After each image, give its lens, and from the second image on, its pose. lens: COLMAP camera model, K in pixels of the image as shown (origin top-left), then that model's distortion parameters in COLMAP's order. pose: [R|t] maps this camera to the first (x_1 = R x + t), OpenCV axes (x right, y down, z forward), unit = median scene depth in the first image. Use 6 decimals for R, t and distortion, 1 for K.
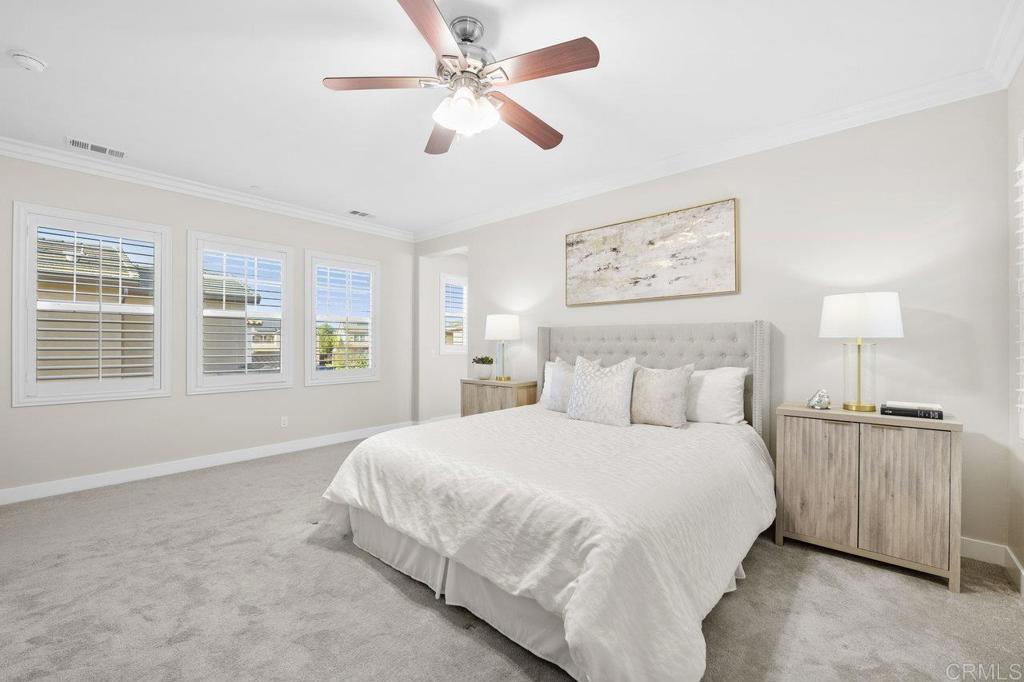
lens RADIAL K [[402.6, 0, 496.8], [0, 402.6, 339.6], [0, 0, 1]] dist [-0.000407, -0.000063]
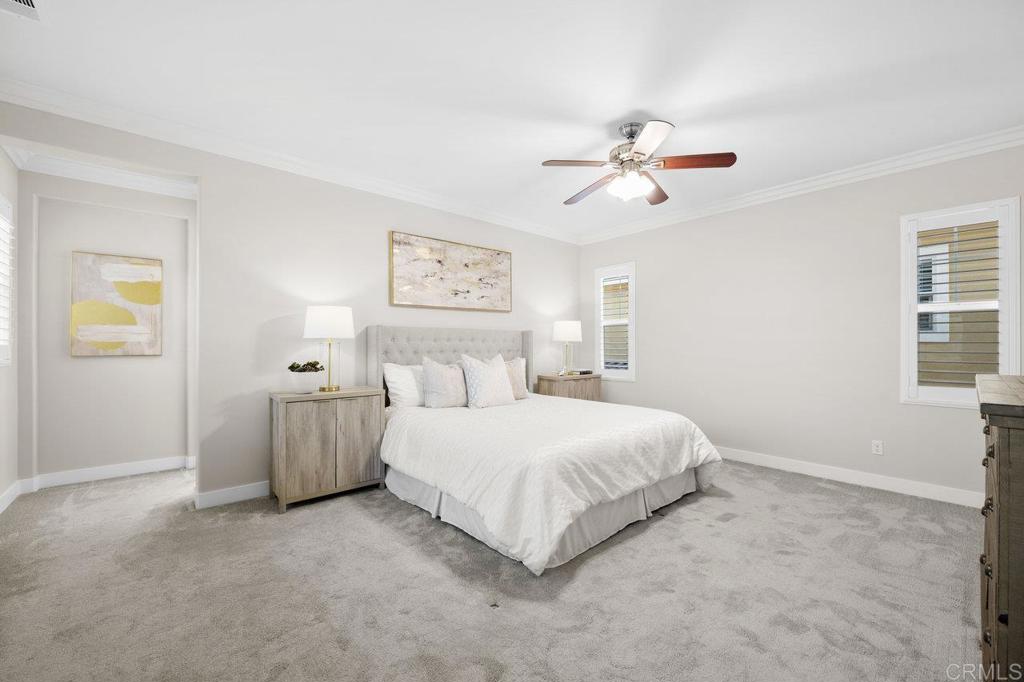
lens RADIAL K [[405.4, 0, 512.0], [0, 405.4, 341.0], [0, 0, 1]] dist [0.000144, 0.000086]
pose [[0.122815, 0.008704, 0.992391, -0.817482], [-0.008721, 0.999932, -0.007691, 0.009079], [-0.992391, -0.007710, 0.122883, 0.644089]]
